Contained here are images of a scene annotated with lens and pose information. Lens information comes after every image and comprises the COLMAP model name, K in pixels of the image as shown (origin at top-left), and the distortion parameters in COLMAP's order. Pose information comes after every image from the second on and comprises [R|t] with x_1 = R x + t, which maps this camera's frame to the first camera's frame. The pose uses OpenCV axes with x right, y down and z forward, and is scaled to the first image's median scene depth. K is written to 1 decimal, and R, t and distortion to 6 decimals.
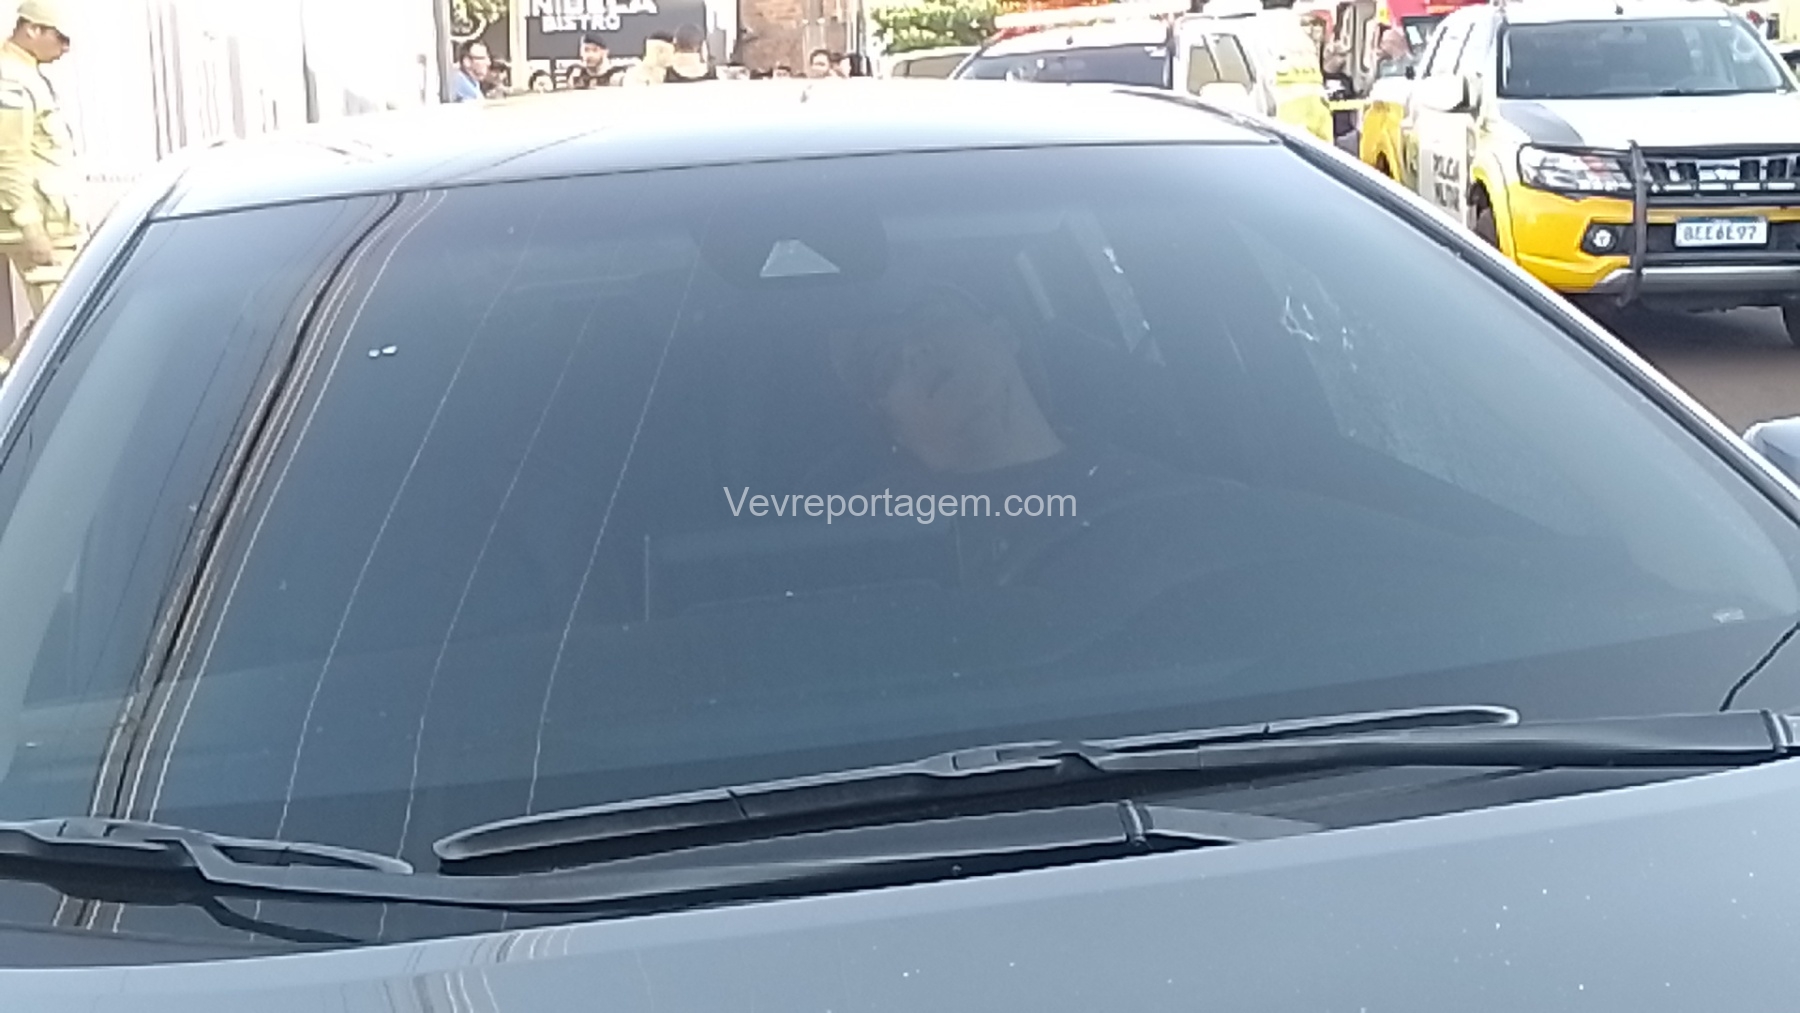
lens RADIAL K [[2618.3, 0, 897.3], [0, 2618.3, 509.3], [0, 0, 1]] dist [0.084640, 0.019484]
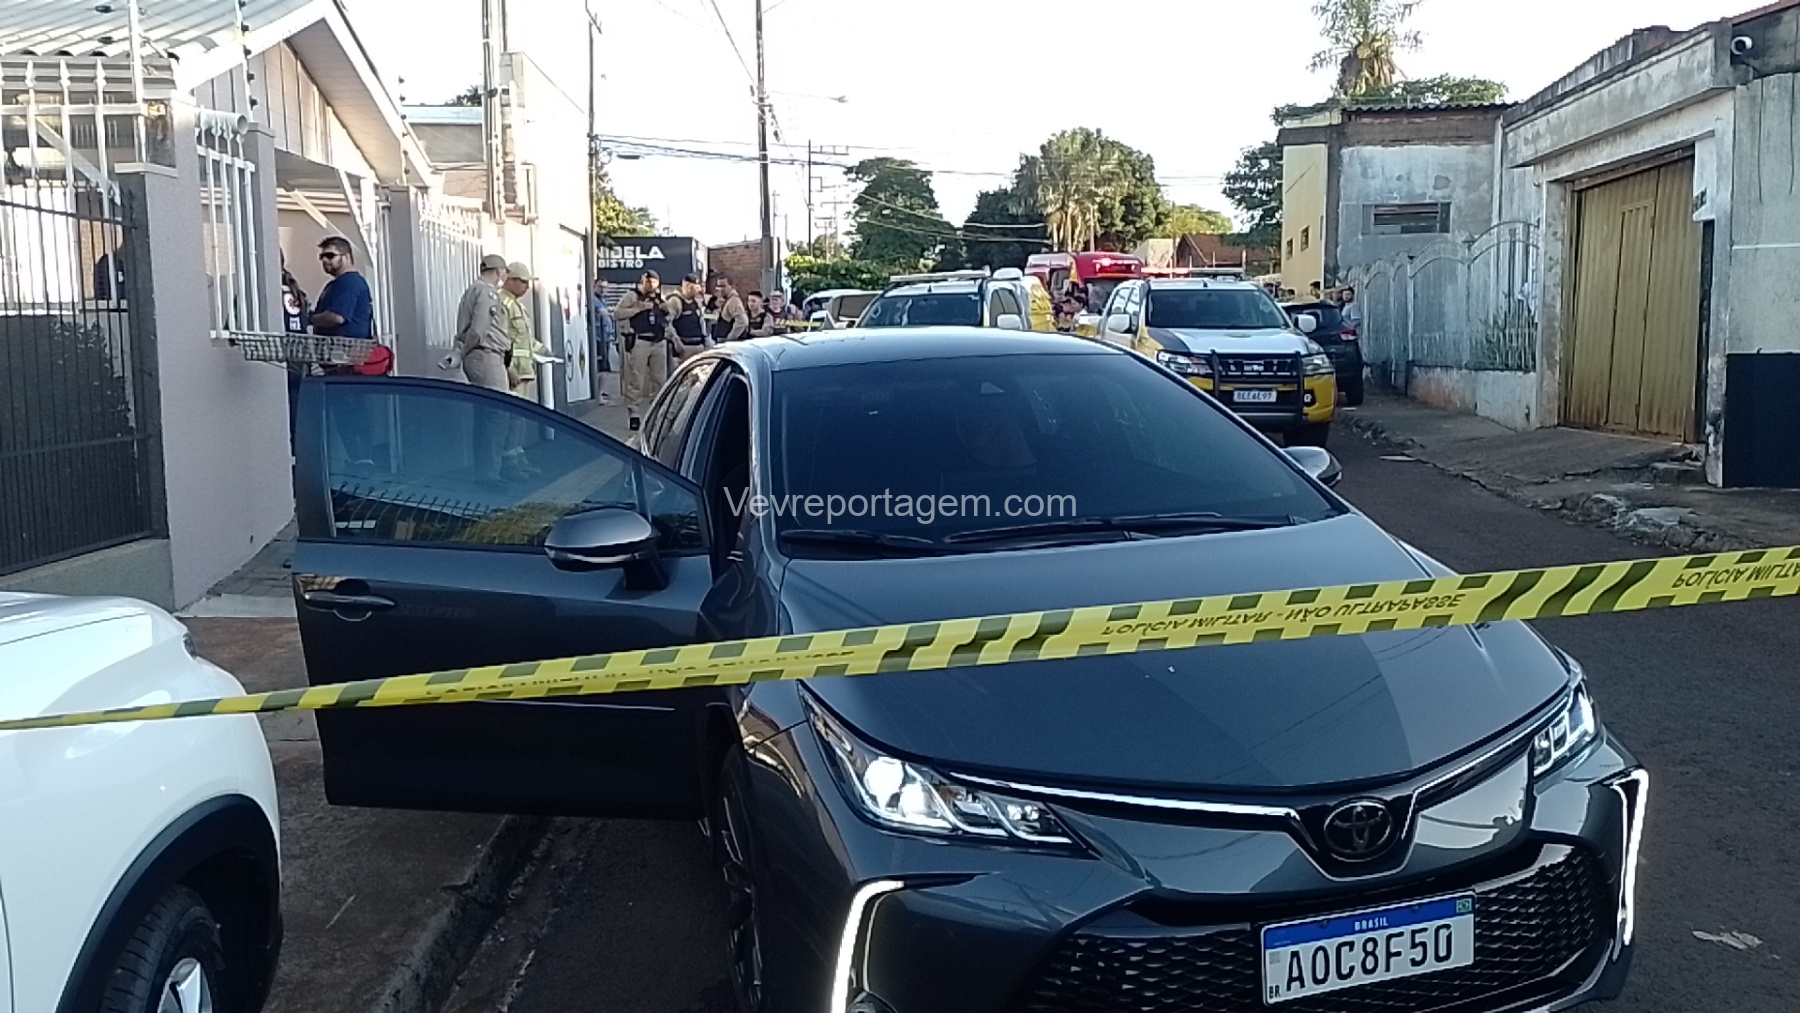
lens RADIAL K [[1698.7, 0, 892.2], [0, 1698.7, 507.1], [0, 0, 1]] dist [0.166621, -0.388549]
pose [[0.994842, 0.017048, 0.099990, -0.093248], [-0.013345, 0.999204, -0.037584, 0.032911], [-0.100552, 0.036055, 0.994278, -0.269735]]
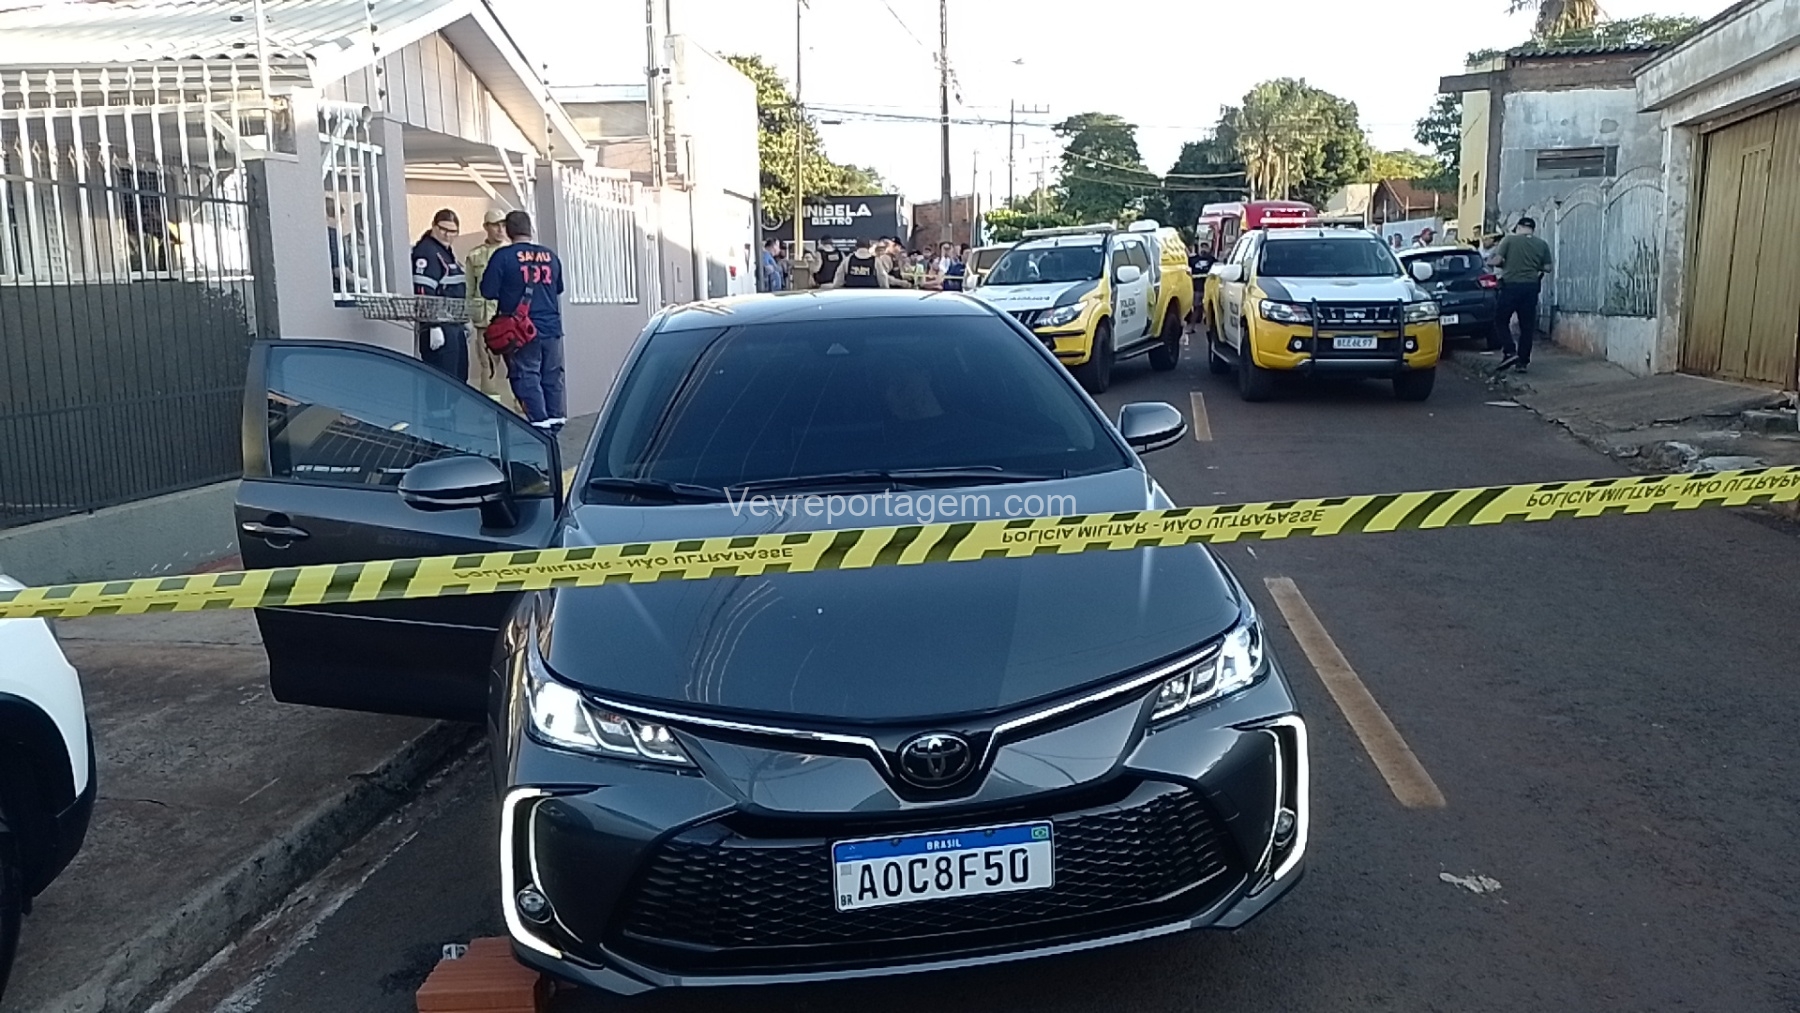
lens RADIAL K [[1582.0, 0, 897.0], [0, 1582.0, 520.8], [0, 0, 1]] dist [0.090187, -0.161600]
pose [[0.995950, 0.029993, -0.084764, 0.058190], [-0.028663, 0.999447, 0.016857, 0.024573], [0.085222, -0.014359, 0.996258, -0.283306]]
